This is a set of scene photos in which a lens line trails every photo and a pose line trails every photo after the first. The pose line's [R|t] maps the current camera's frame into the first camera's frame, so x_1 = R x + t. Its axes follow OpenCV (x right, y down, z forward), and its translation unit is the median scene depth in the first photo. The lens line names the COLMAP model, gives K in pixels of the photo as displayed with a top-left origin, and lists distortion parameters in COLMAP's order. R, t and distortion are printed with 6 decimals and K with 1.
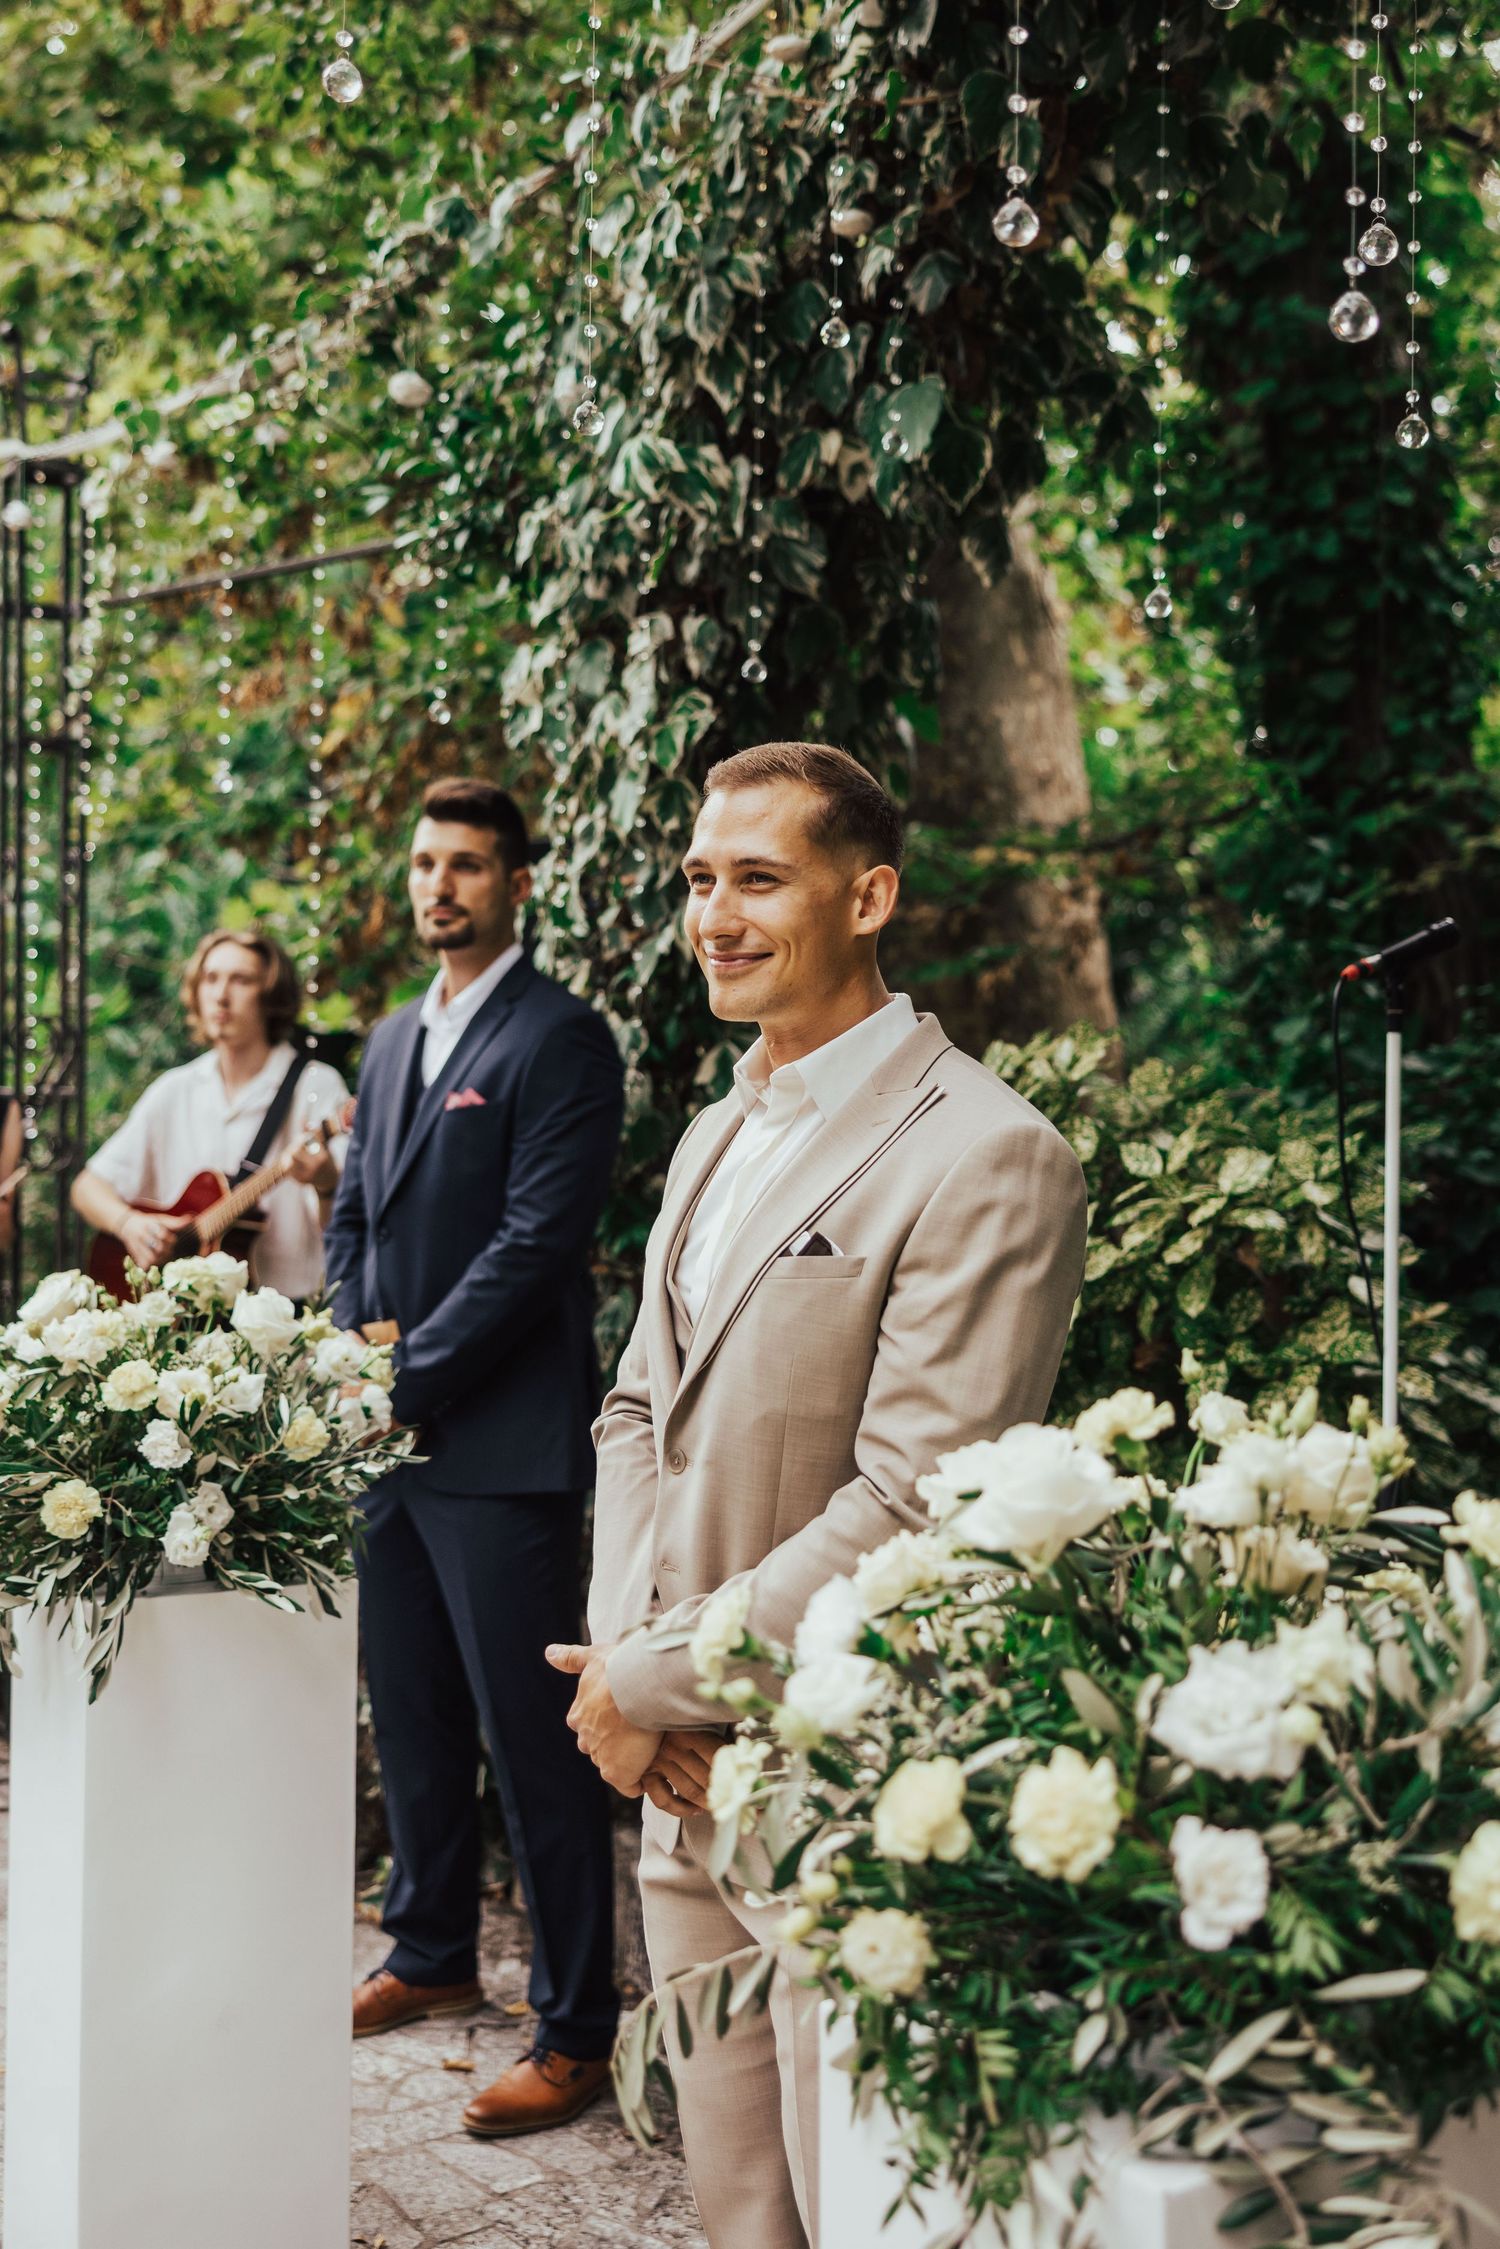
lens RADIAL K [[2245.8, 0, 749.9], [0, 2245.8, 986.6], [0, 0, 1]] dist [0.003859, 0.006184]
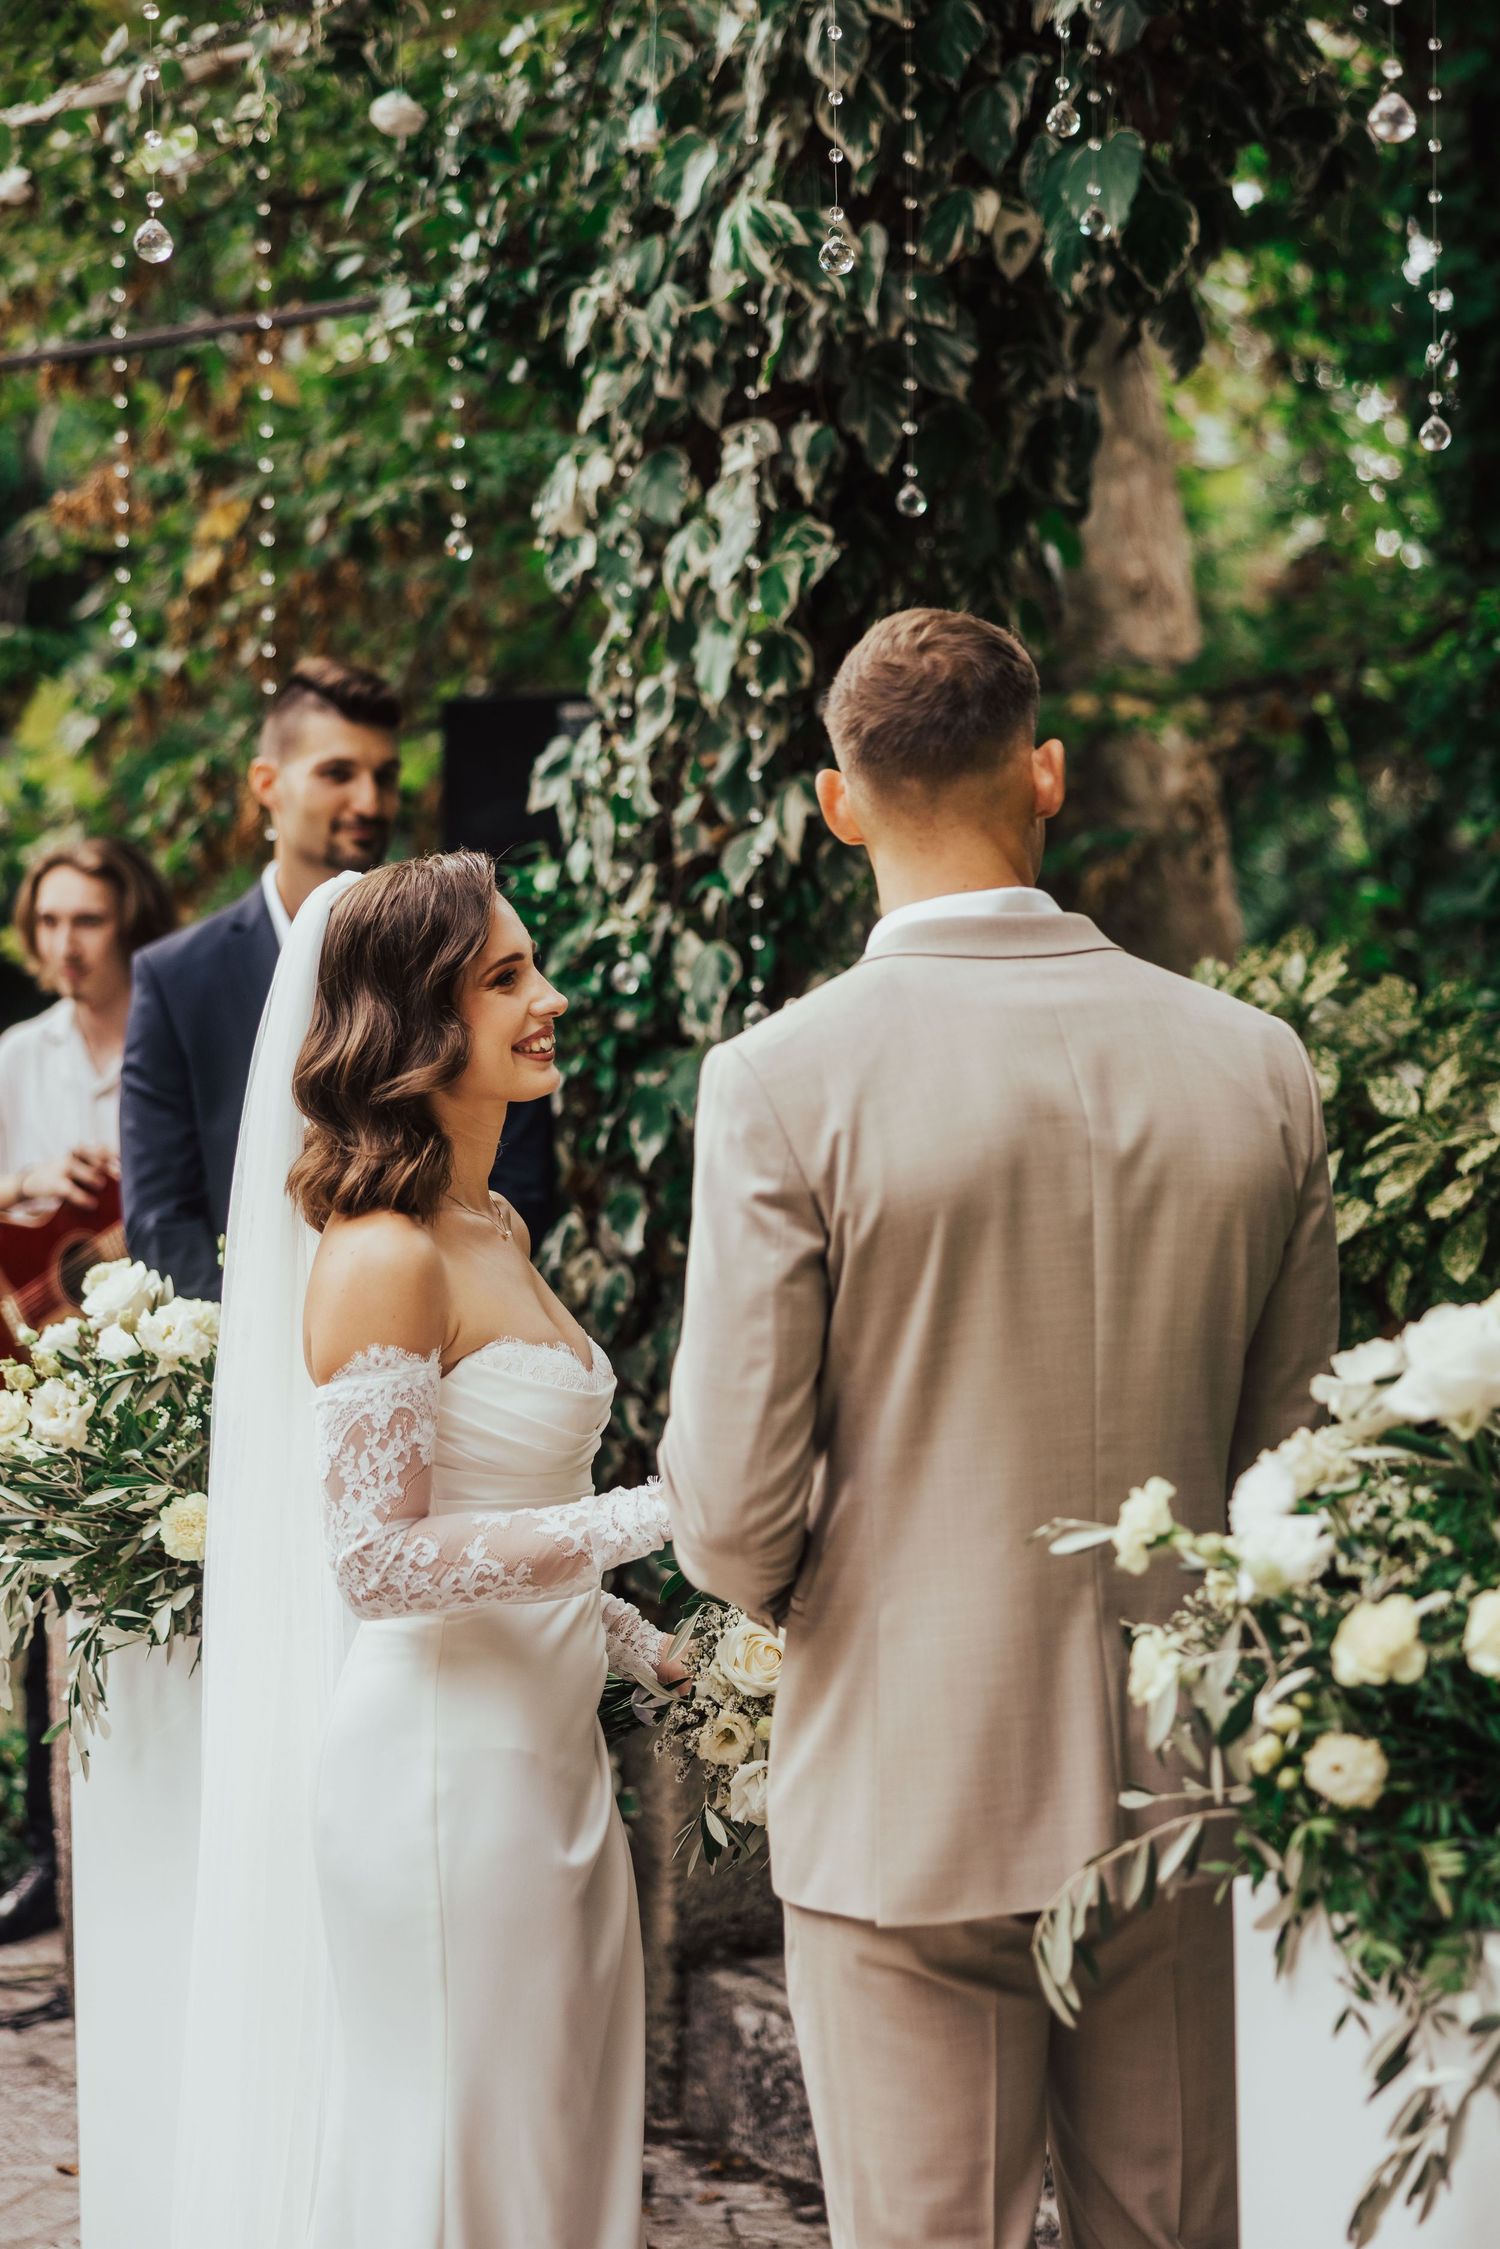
lens RADIAL K [[3851.5, 0, 750.0], [0, 3851.5, 1124.5], [0, 0, 1]] dist [-0.008628, 0.020088]
pose [[0.996639, -0.023850, 0.078369, -0.159087], [0.019060, 0.997937, 0.061314, -0.003668], [-0.079669, -0.059614, 0.995037, -0.358016]]
